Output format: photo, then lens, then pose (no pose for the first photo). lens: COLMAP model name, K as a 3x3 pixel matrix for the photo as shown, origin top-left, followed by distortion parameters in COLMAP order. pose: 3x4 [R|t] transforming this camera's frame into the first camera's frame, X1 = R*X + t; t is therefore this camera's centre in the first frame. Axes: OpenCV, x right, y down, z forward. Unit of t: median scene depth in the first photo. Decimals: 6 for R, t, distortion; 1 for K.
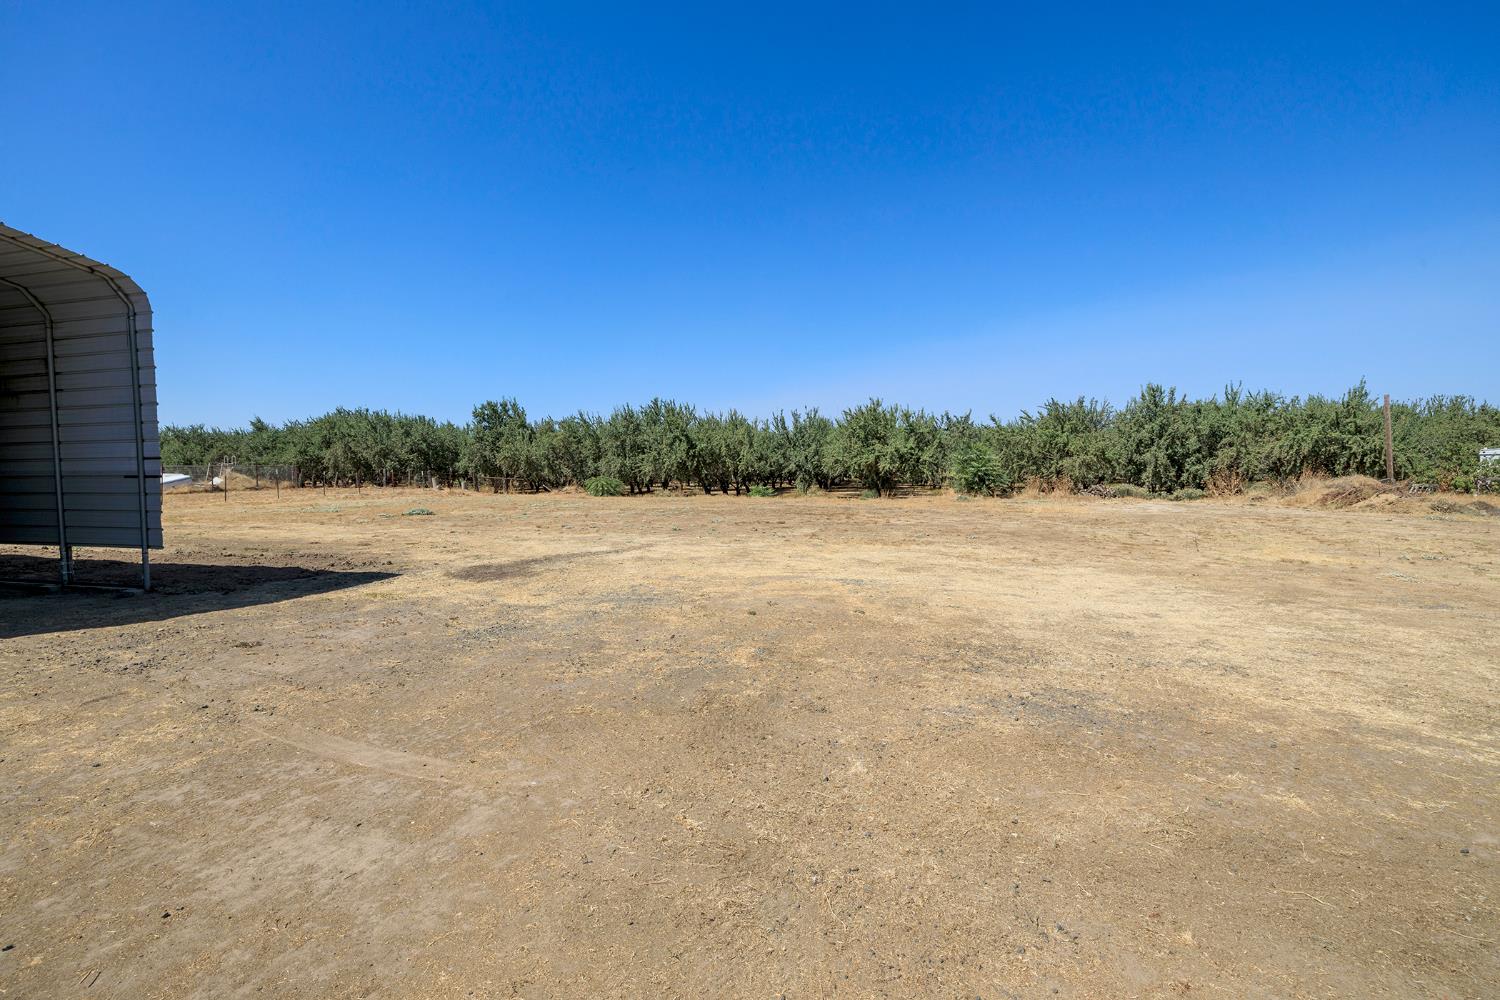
lens RADIAL K [[639.4, 0, 746.7], [0, 639.4, 499.9], [0, 0, 1]] dist [0.011974, 0.000050]
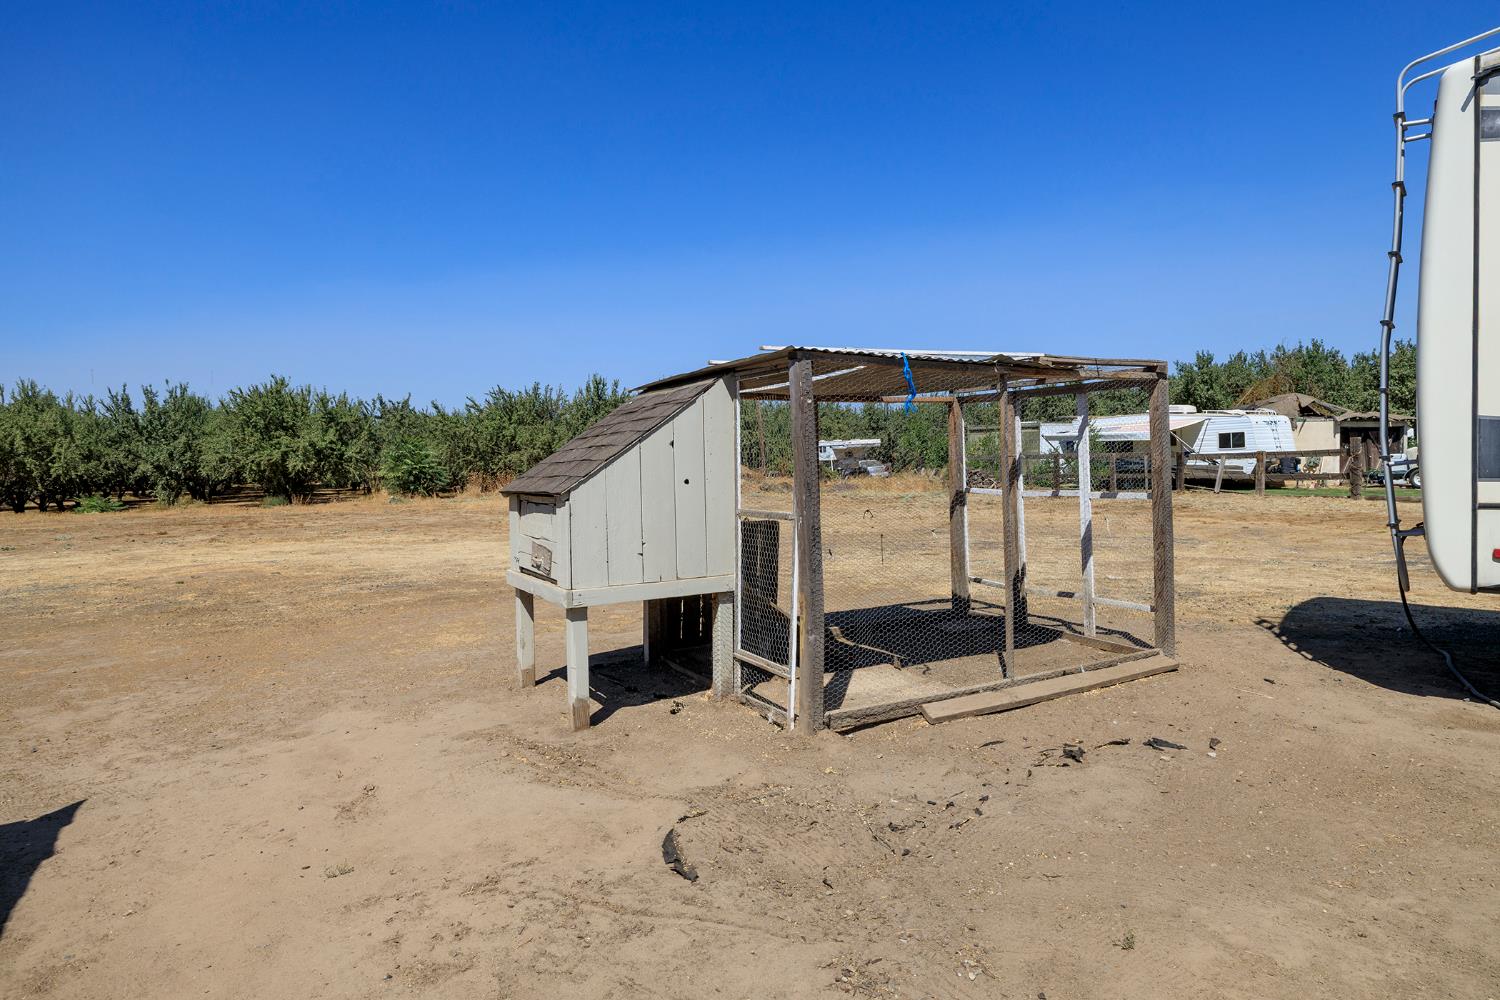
lens RADIAL K [[862.3, 0, 752.7], [0, 862.3, 485.5], [0, 0, 1]] dist [-0.007291, -0.000625]
pose [[0.765339, -0.034398, 0.642708, -0.027363], [0.051388, 0.998649, -0.007744, 0.007507], [-0.641573, 0.038954, 0.766072, -0.133011]]
